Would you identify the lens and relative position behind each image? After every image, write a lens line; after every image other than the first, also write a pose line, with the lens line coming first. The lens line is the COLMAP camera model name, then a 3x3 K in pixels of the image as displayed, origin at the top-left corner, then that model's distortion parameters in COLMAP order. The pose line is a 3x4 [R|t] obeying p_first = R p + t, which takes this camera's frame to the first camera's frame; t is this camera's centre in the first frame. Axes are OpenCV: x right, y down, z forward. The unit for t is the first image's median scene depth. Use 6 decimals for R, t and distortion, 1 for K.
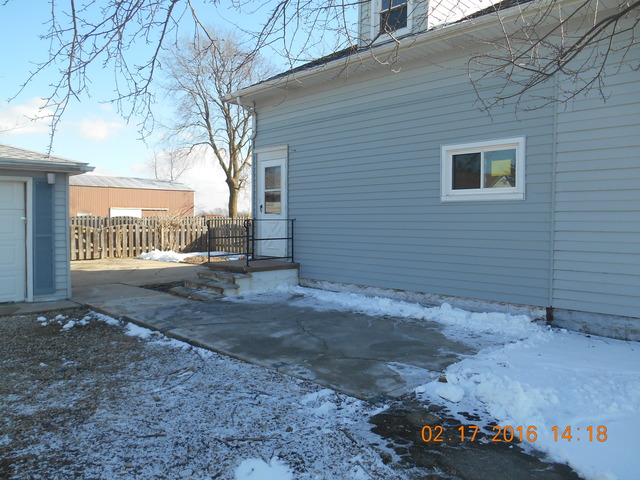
lens RADIAL K [[486.9, 0, 294.4], [0, 486.9, 240.6], [0, 0, 1]] dist [0.003001, 0.001198]
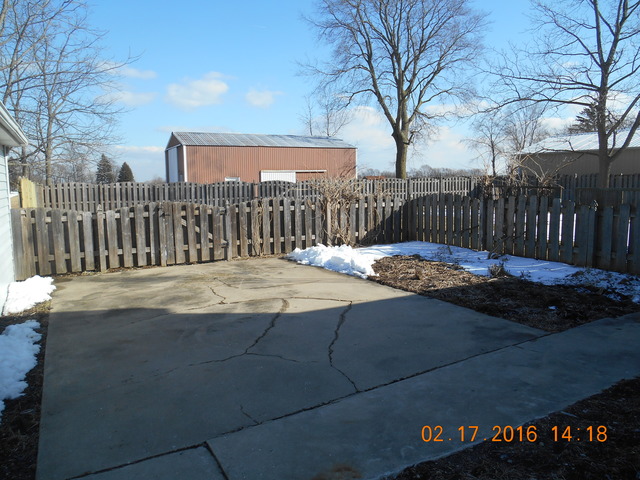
lens RADIAL K [[485.3, 0, 320.0], [0, 485.3, 240.0], [0, 0, 1]] dist [-0.002648, 0.000801]
pose [[0.967254, 0.011004, -0.253571, -0.077320], [0.009147, 0.996899, 0.078153, -0.015512], [0.253644, -0.077914, 0.964155, 0.252927]]
